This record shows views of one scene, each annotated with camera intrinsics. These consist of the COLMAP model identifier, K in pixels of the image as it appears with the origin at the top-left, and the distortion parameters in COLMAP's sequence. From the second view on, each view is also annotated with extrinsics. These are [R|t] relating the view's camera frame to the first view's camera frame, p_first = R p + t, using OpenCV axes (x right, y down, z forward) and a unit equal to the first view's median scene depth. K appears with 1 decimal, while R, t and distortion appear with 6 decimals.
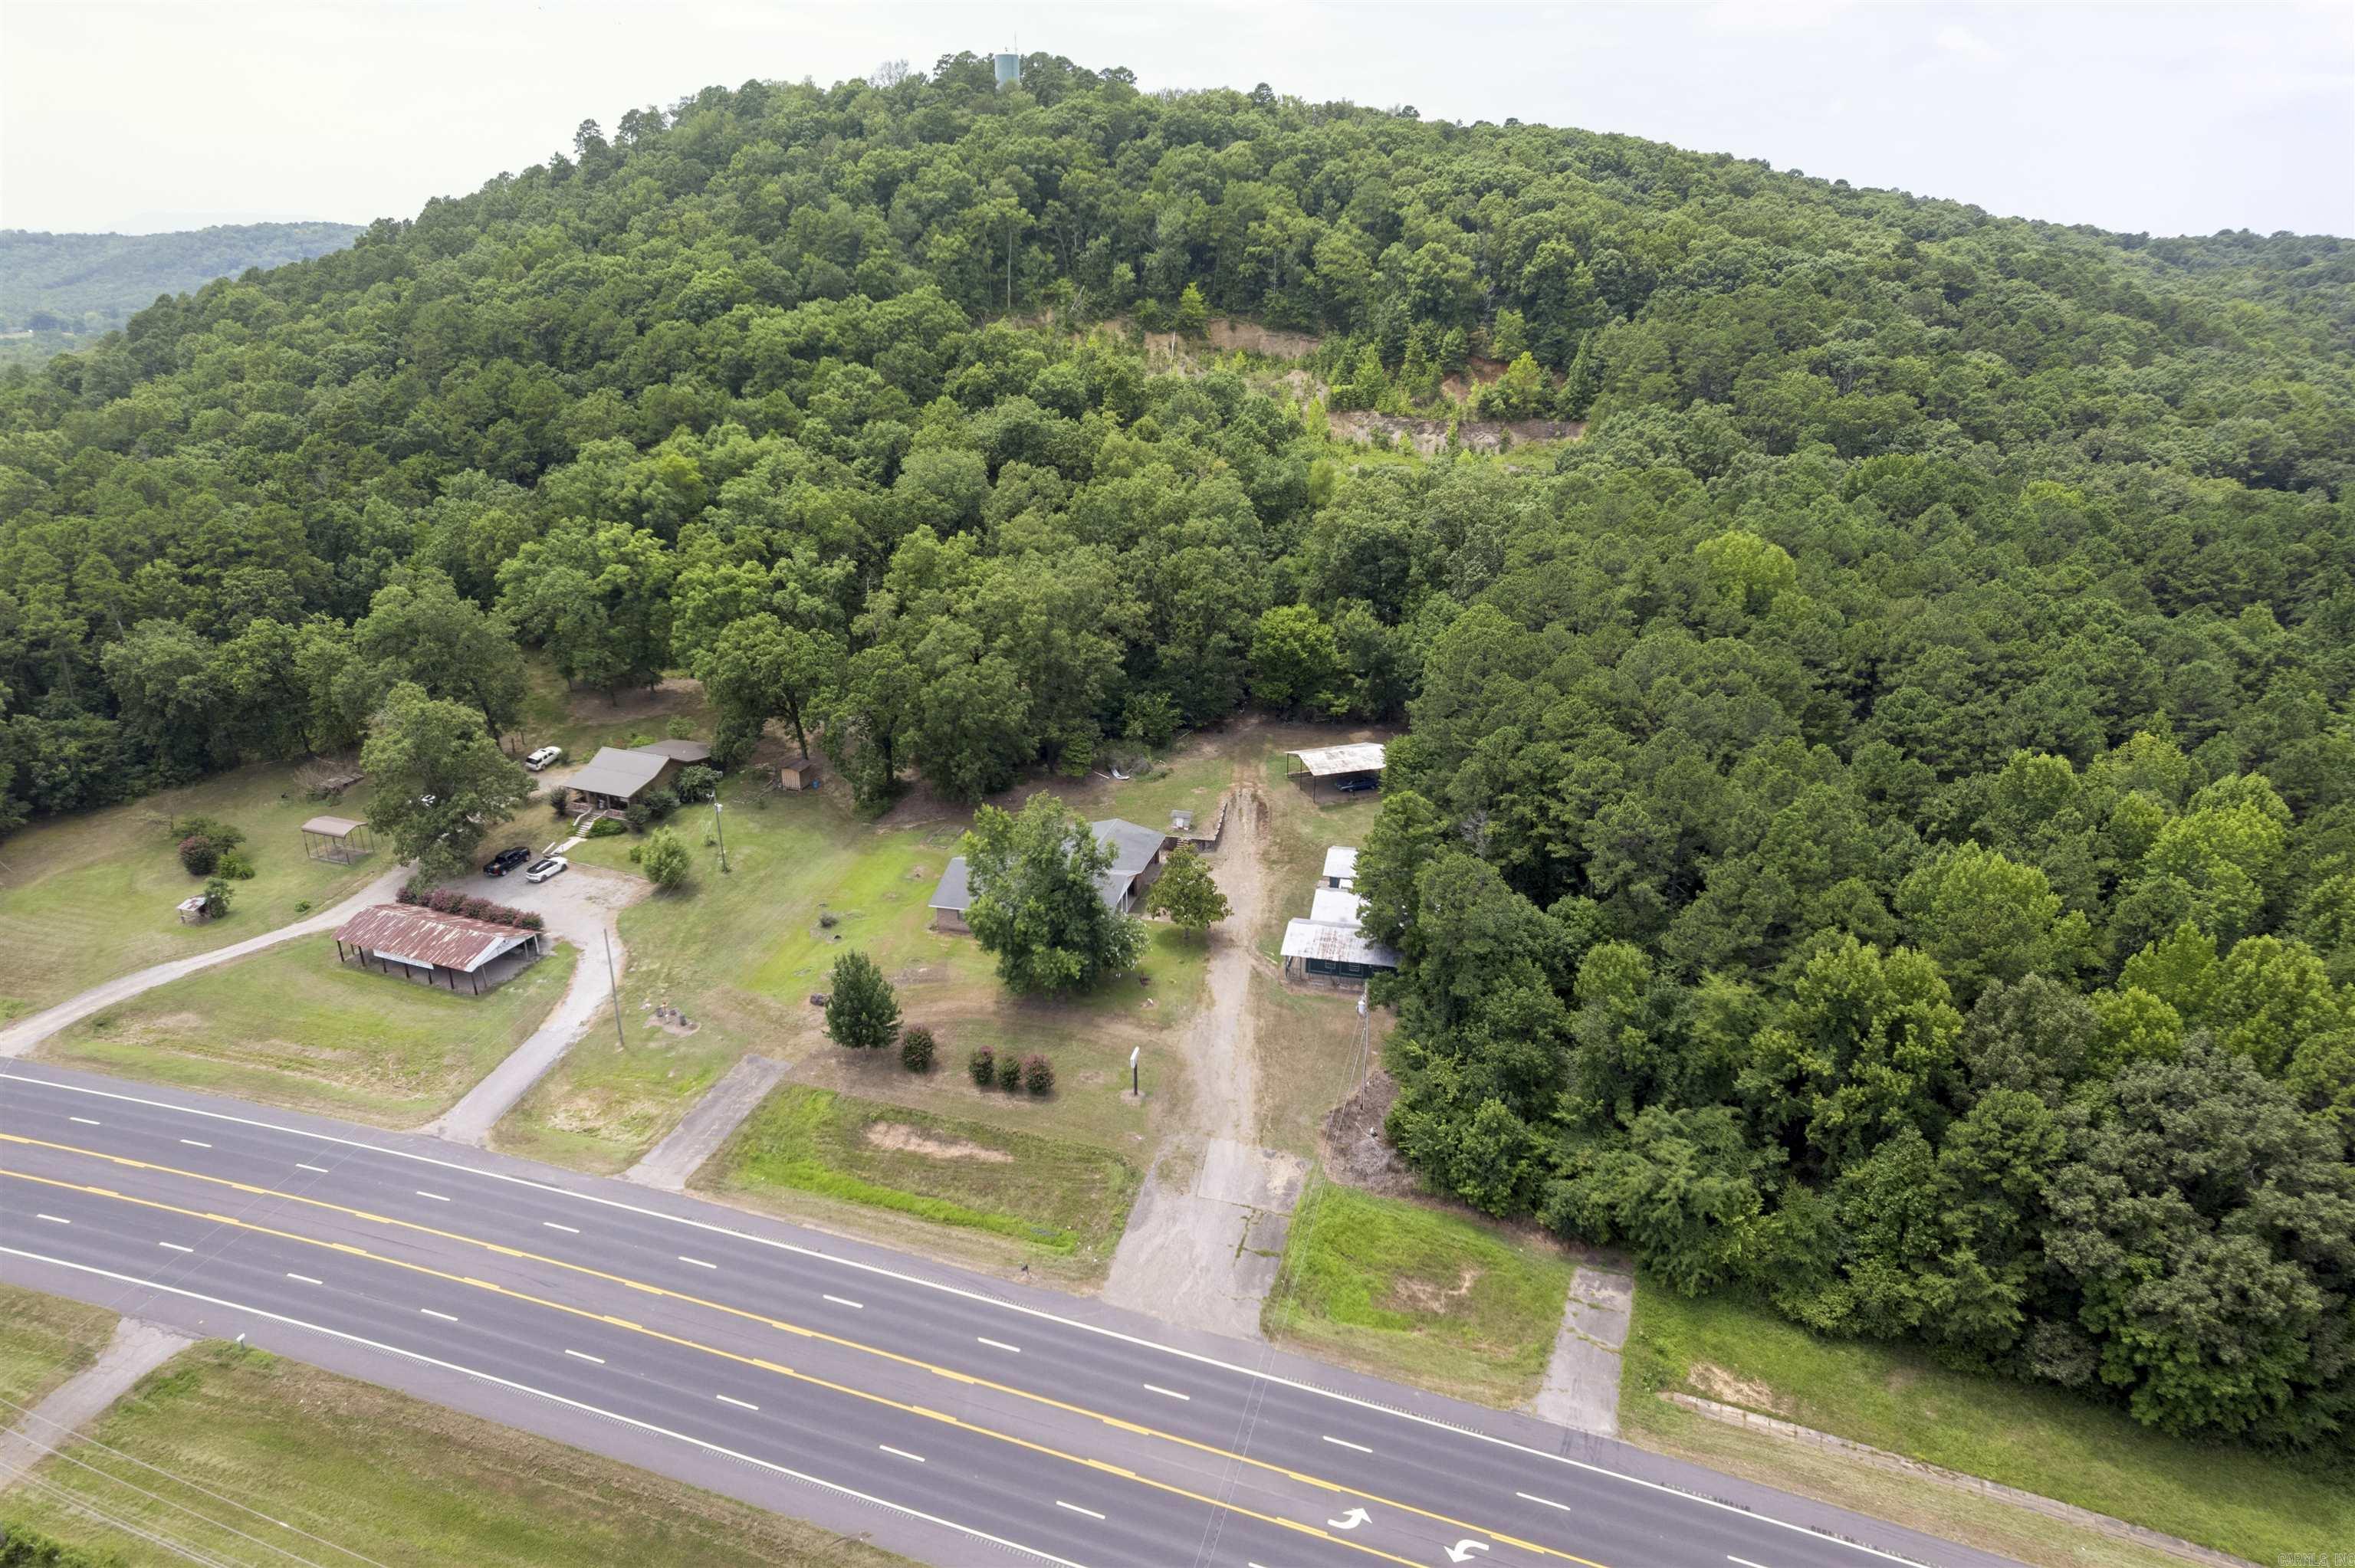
lens RADIAL K [[1555.1, 0, 1177.5], [0, 1555.1, 784.0], [0, 0, 1]] dist [-0.045016, 0.027110]
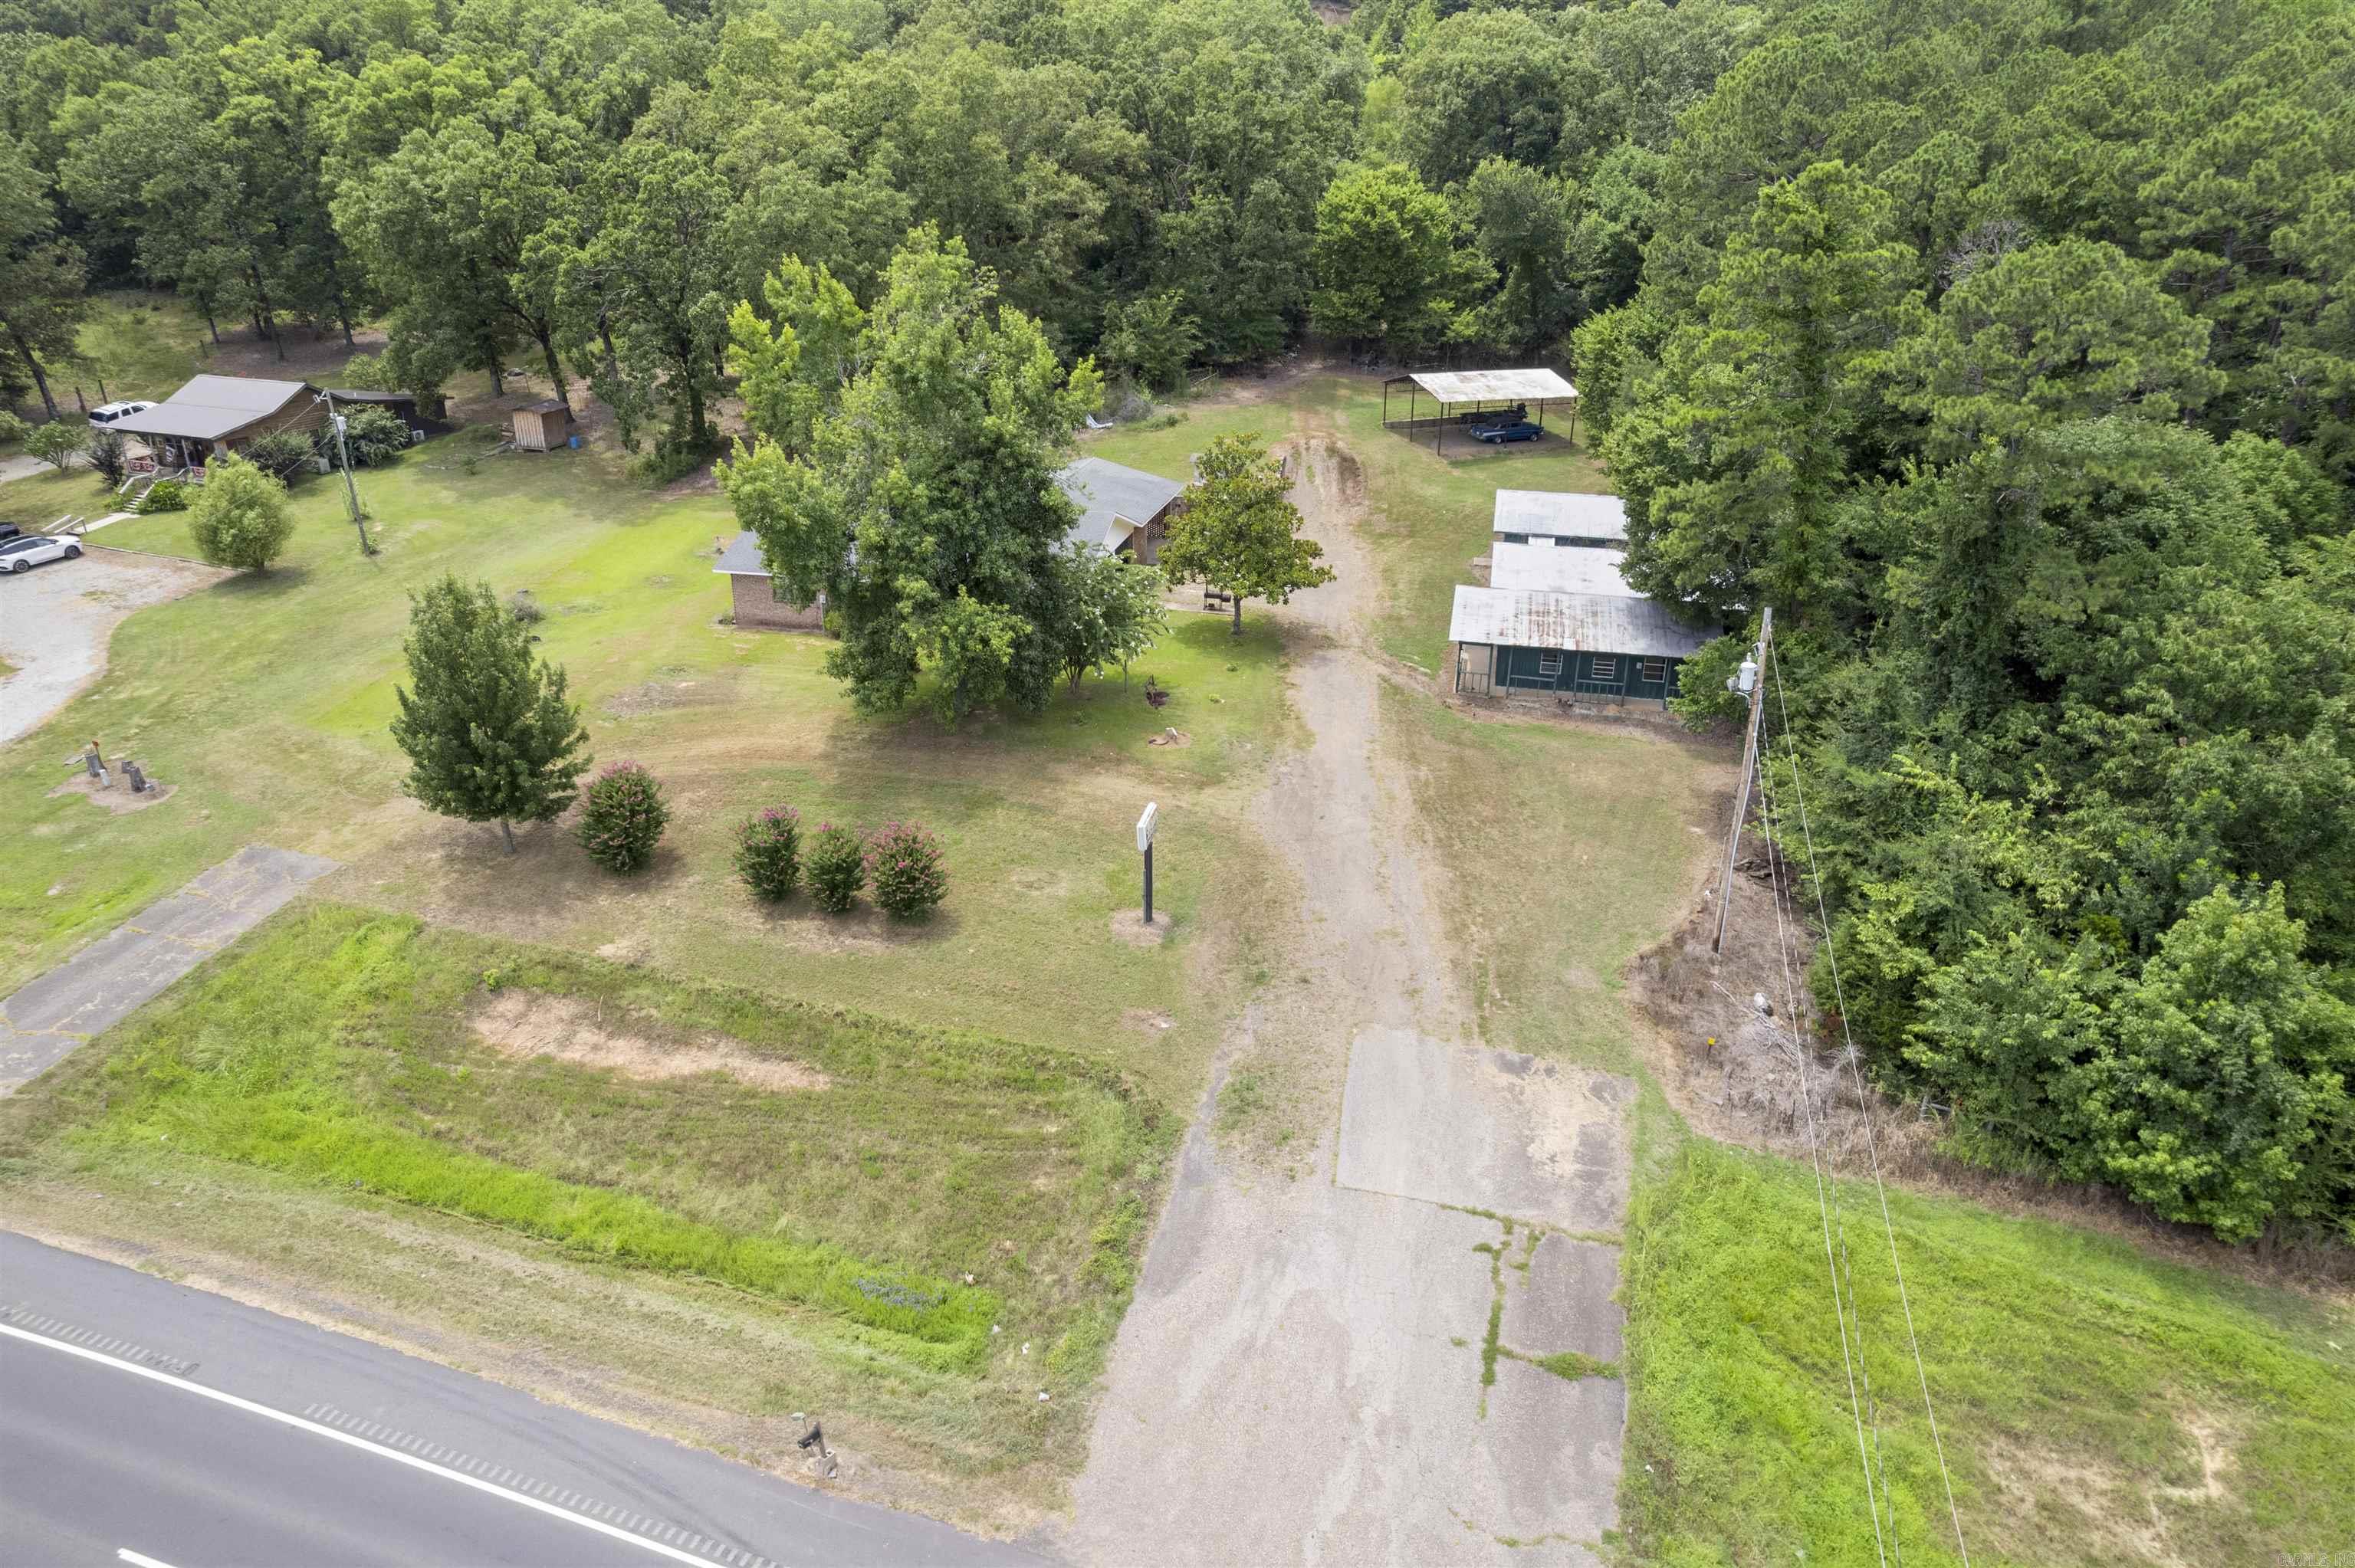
lens RADIAL K [[1555.1, 0, 1177.5], [0, 1555.1, 784.0], [0, 0, 1]] dist [-0.045016, 0.027110]
pose [[0.999809, -0.003937, 0.019158, -0.028055], [0.002929, 0.998624, 0.052360, 0.149419], [-0.019337, -0.052294, 0.998444, 0.623448]]
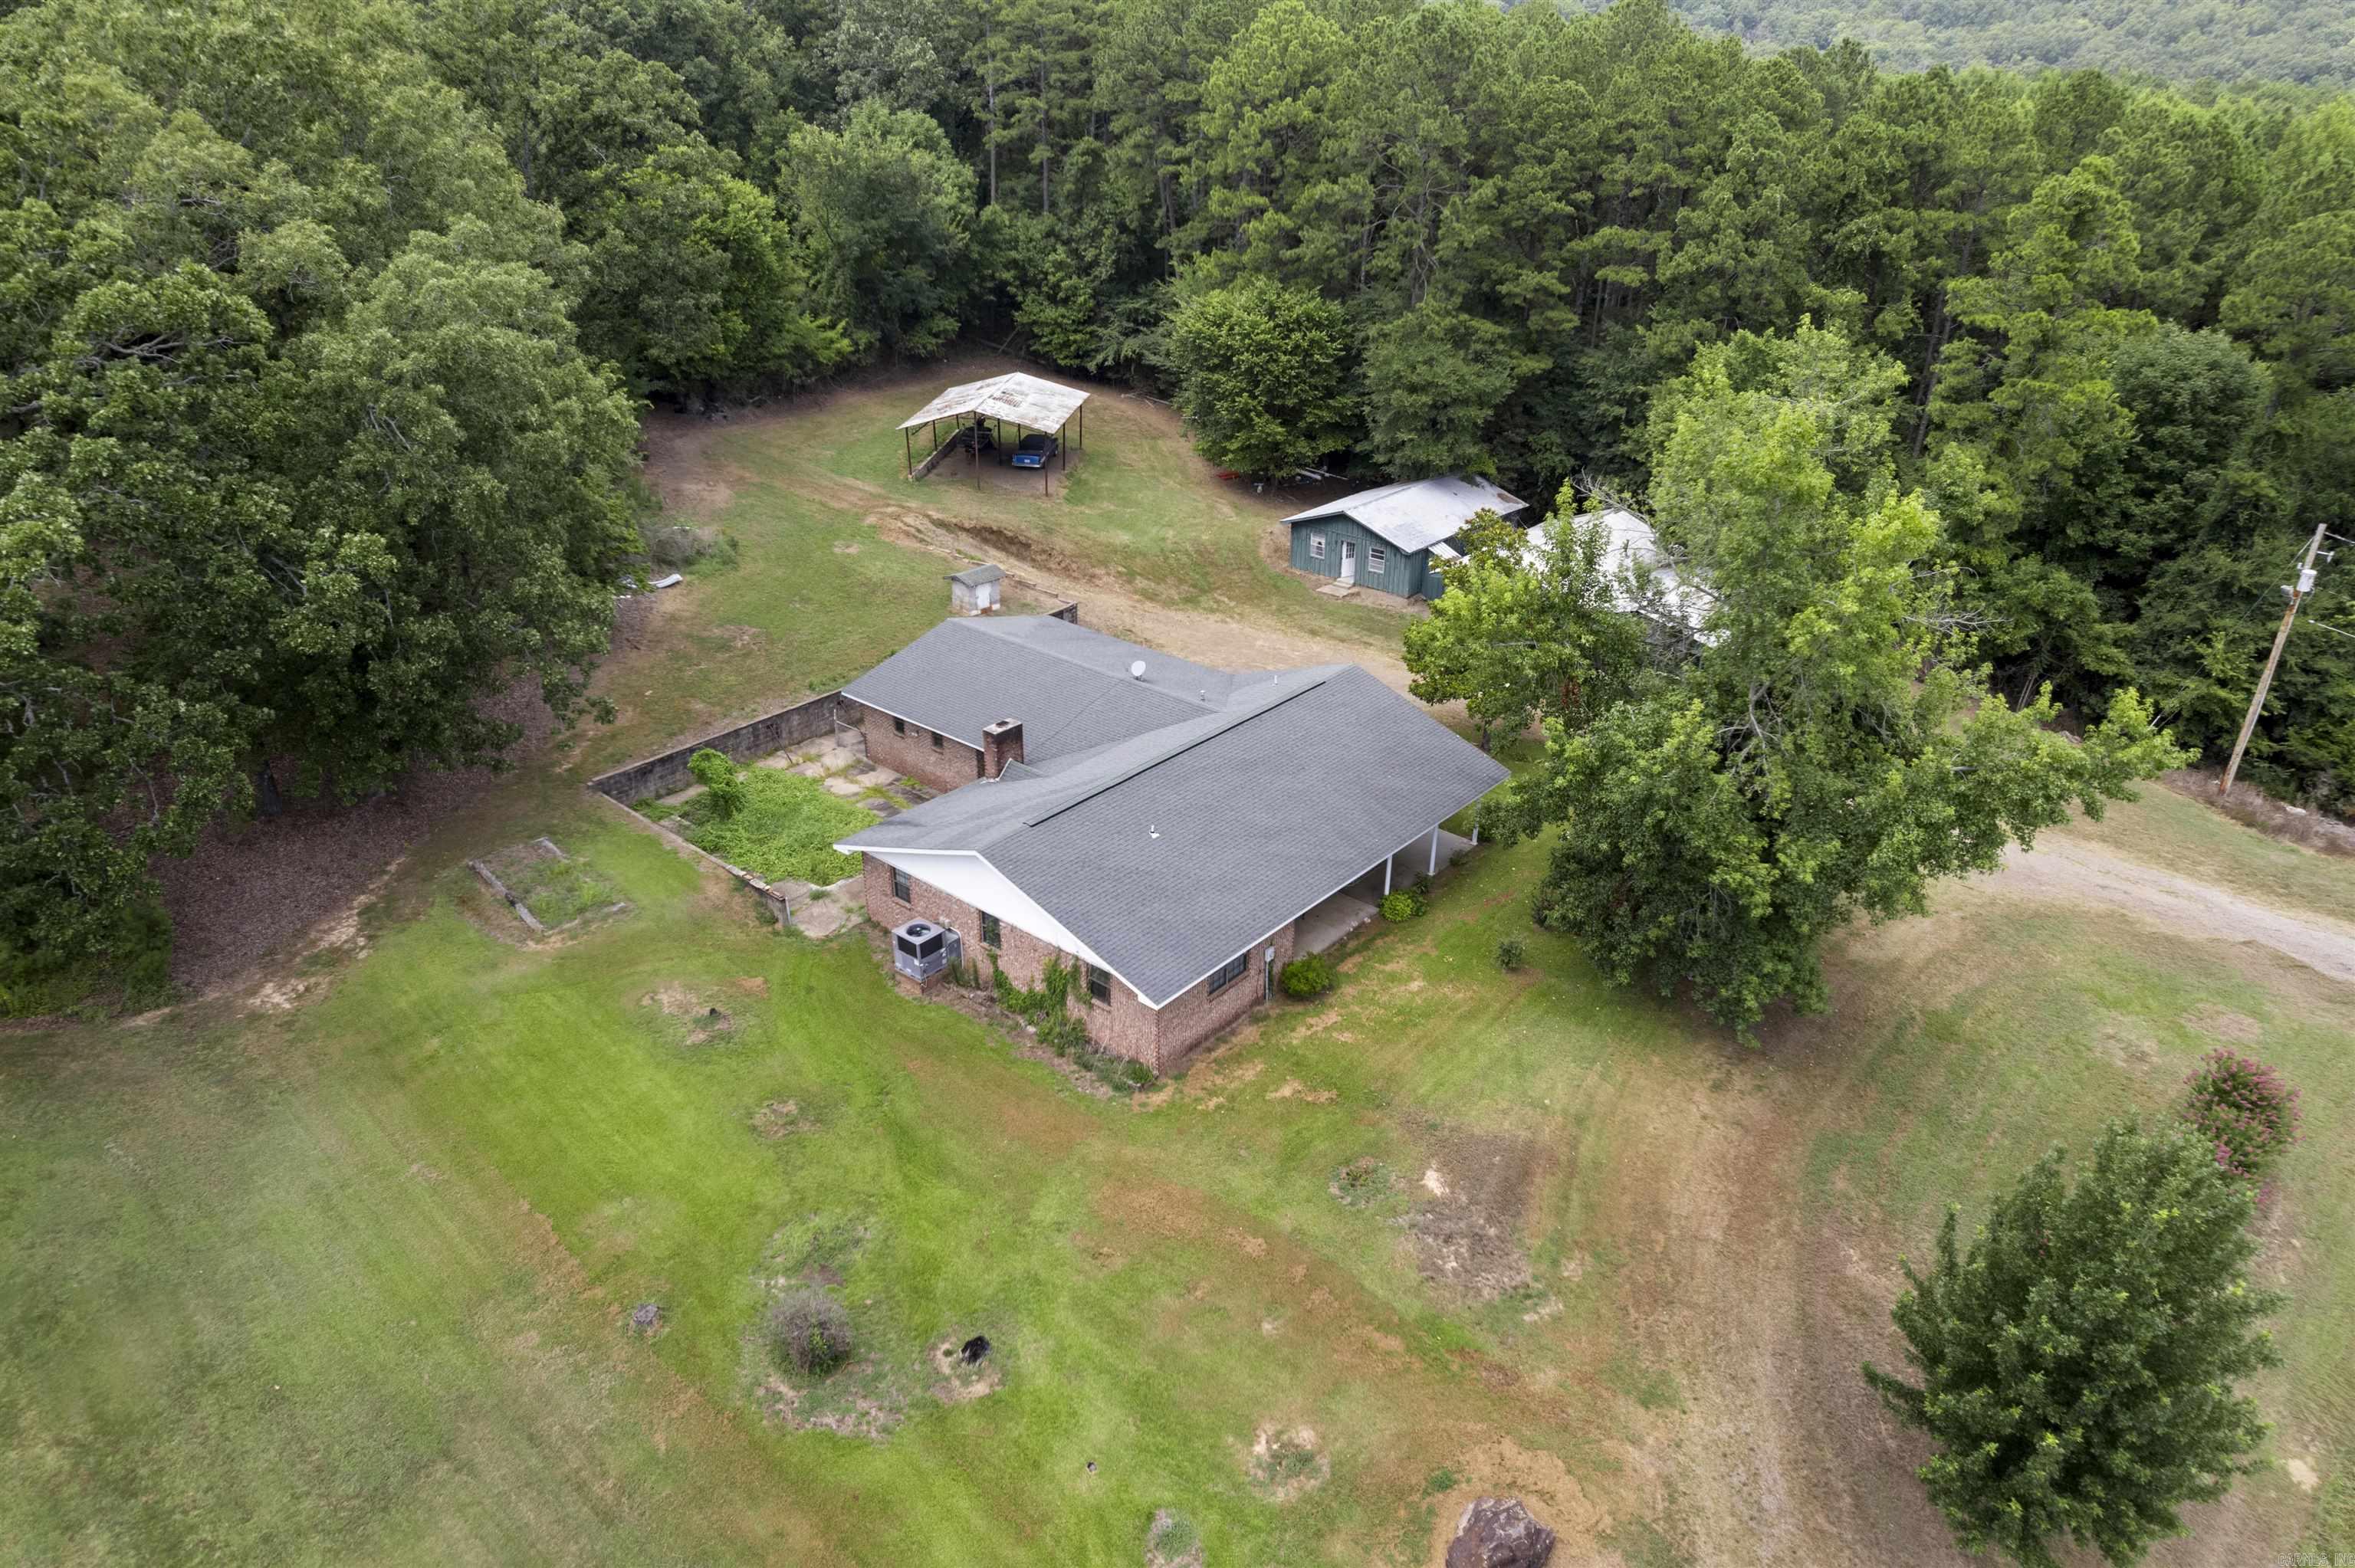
lens RADIAL K [[1555.1, 0, 1177.5], [0, 1555.1, 784.0], [0, 0, 1]] dist [-0.045016, 0.027110]
pose [[0.415787, -0.391201, 0.821026, -0.456695], [0.276258, 0.914430, 0.295802, -0.045776], [-0.866489, 0.103824, 0.488281, 1.054681]]
